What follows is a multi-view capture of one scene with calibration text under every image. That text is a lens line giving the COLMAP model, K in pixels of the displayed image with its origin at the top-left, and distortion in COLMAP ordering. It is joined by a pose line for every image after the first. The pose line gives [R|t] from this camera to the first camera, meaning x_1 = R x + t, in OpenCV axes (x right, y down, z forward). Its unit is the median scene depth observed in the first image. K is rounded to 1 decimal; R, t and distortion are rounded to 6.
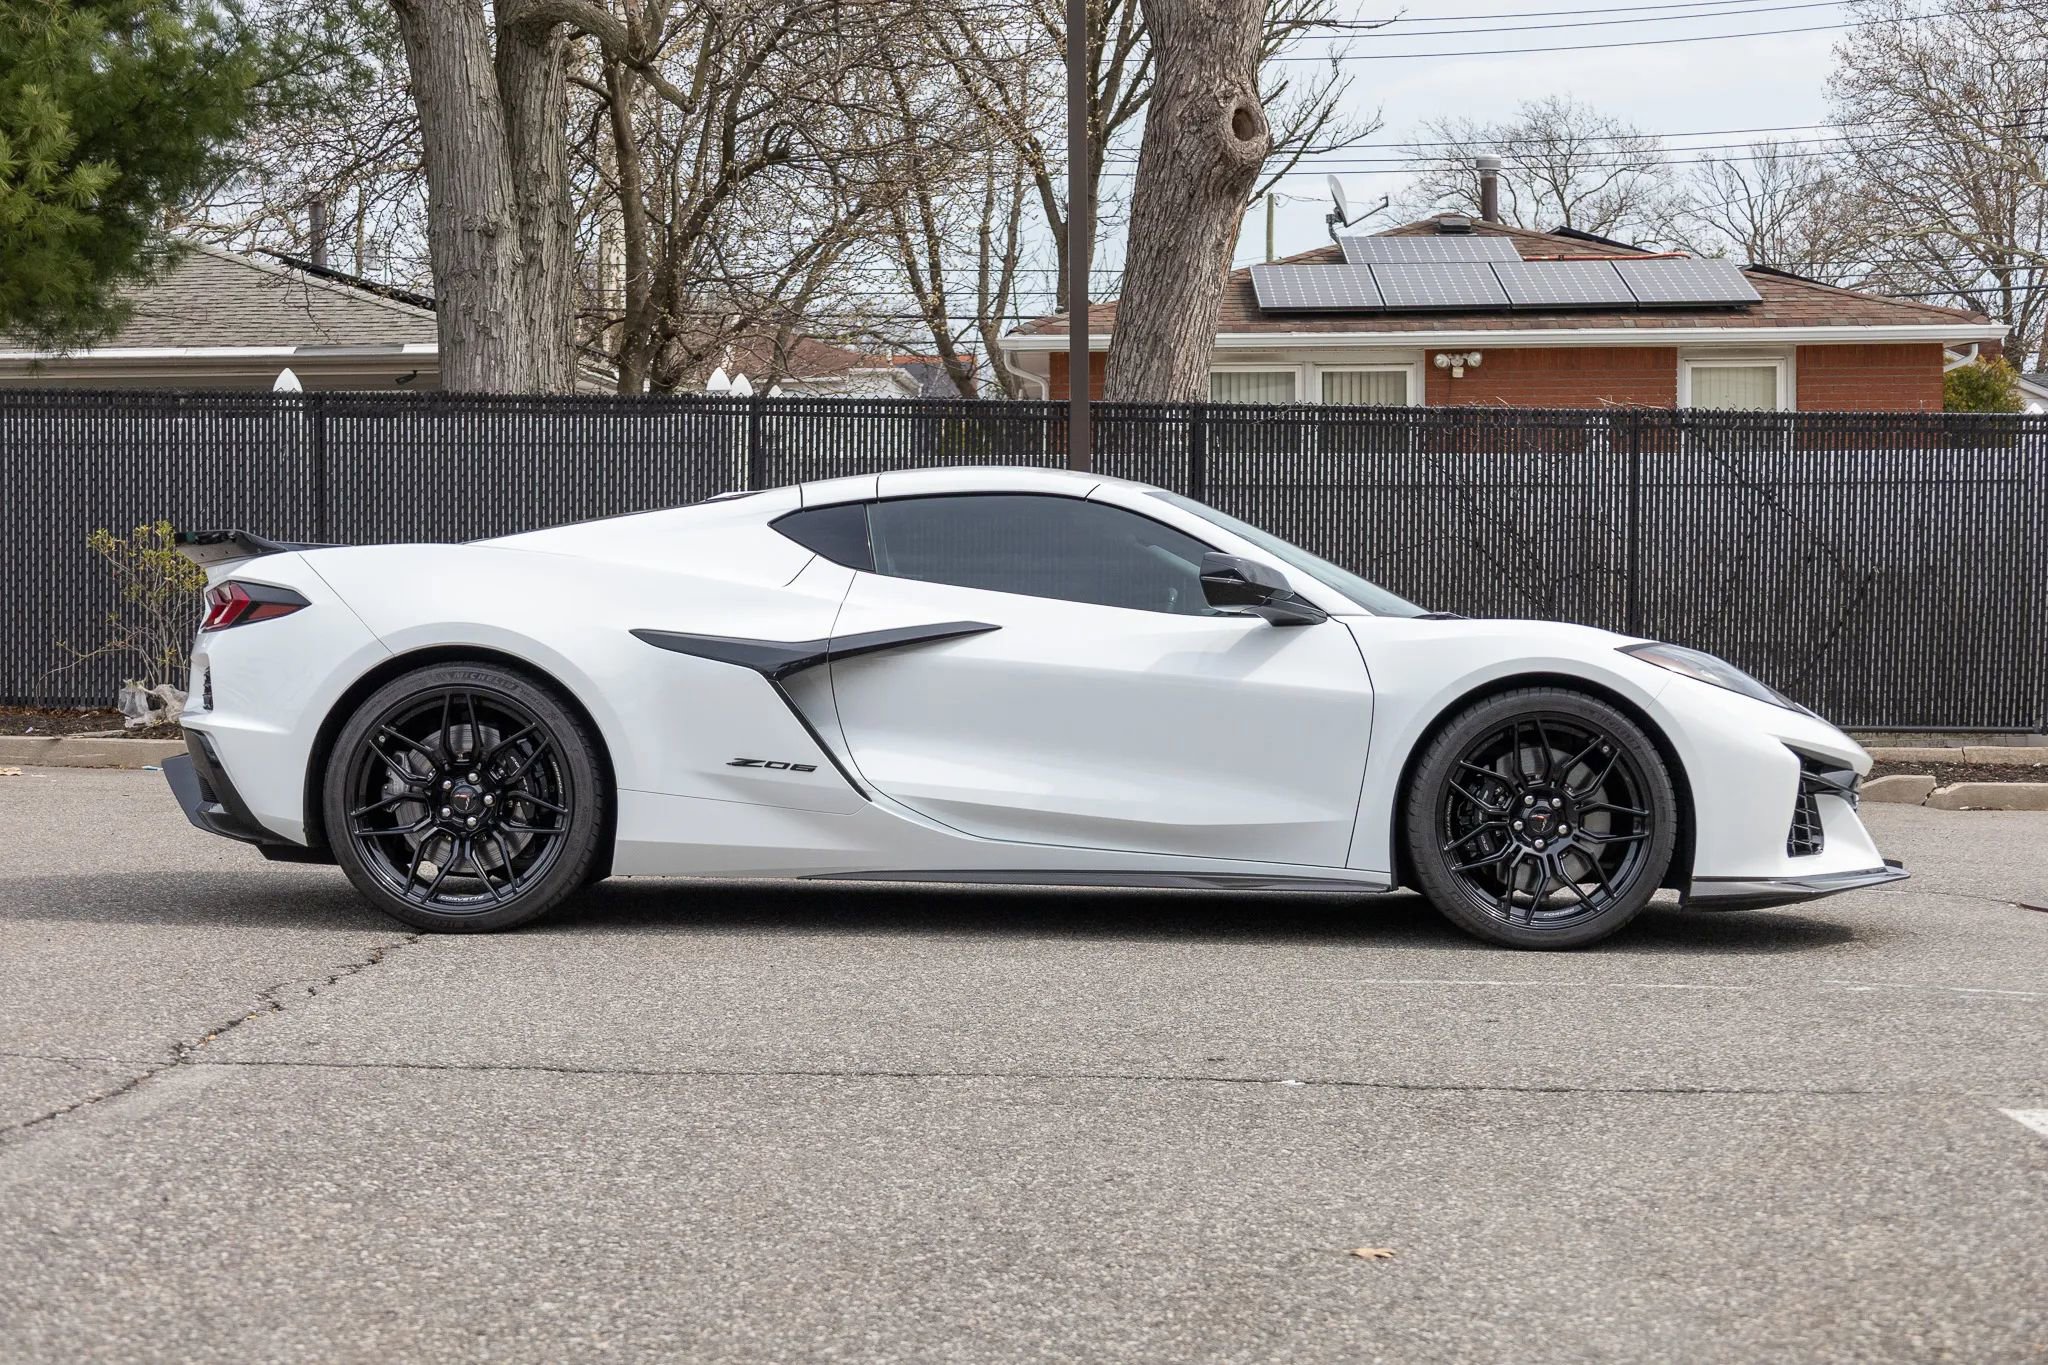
lens RADIAL K [[3573.8, 0, 986.3], [0, 3573.8, 709.0], [0, 0, 1]] dist [-0.030360, 0.083839]
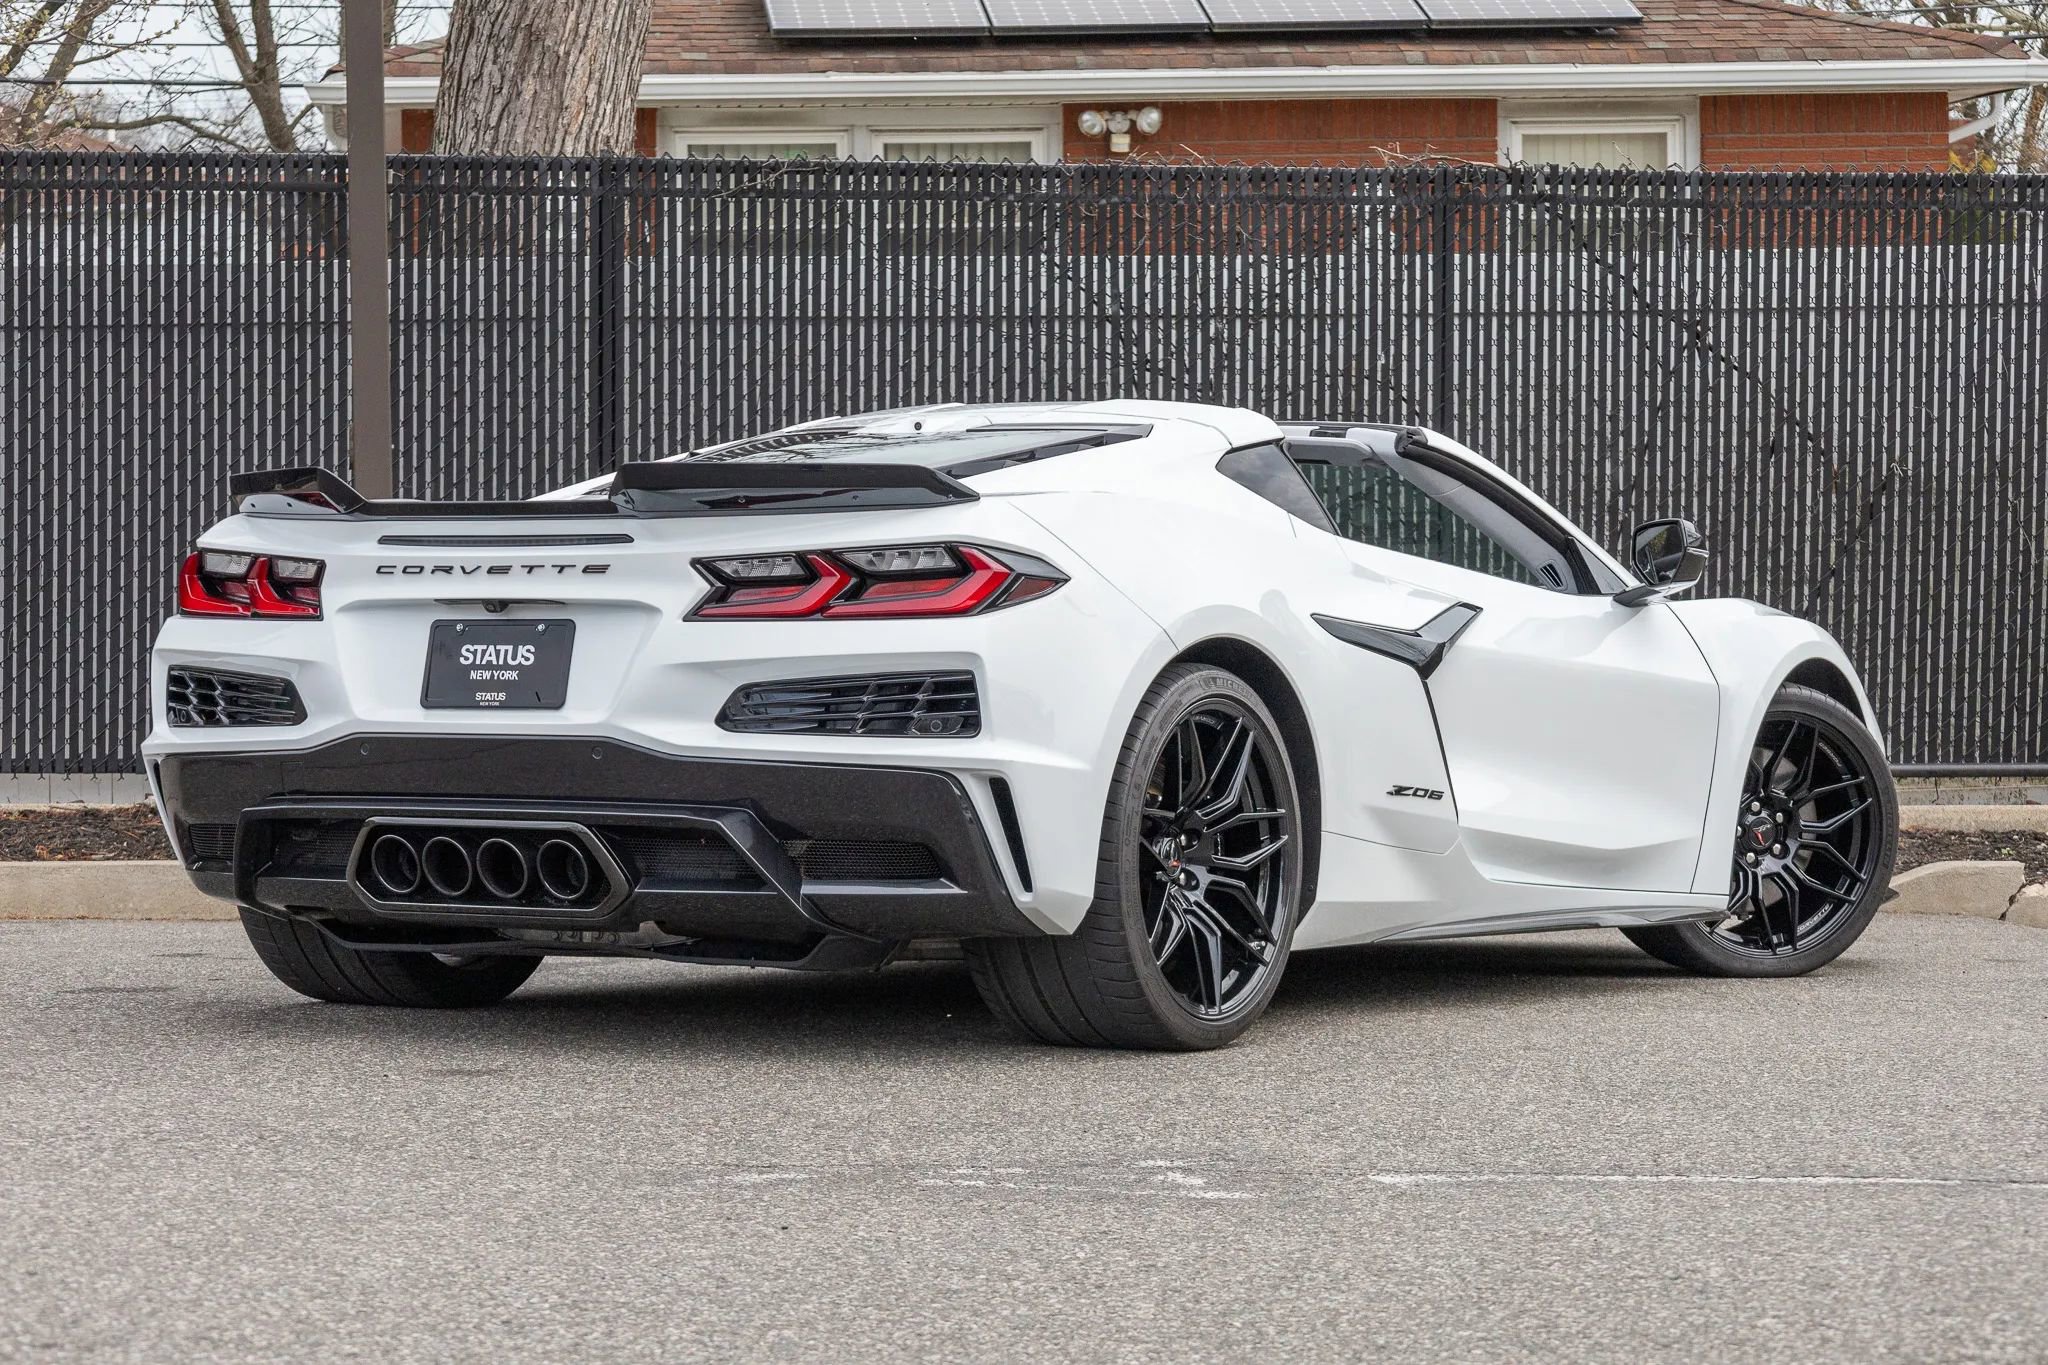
lens RADIAL K [[5427.4, 0, 1024.0], [0, 5427.4, 682.5], [0, 0, 1]] dist [-0.092396, 1.196051]
pose [[0.993987, -0.011517, 0.108895, 0.032765], [0.012279, 0.999905, -0.006326, -0.004016], [-0.108812, 0.007625, 0.994033, 0.214672]]
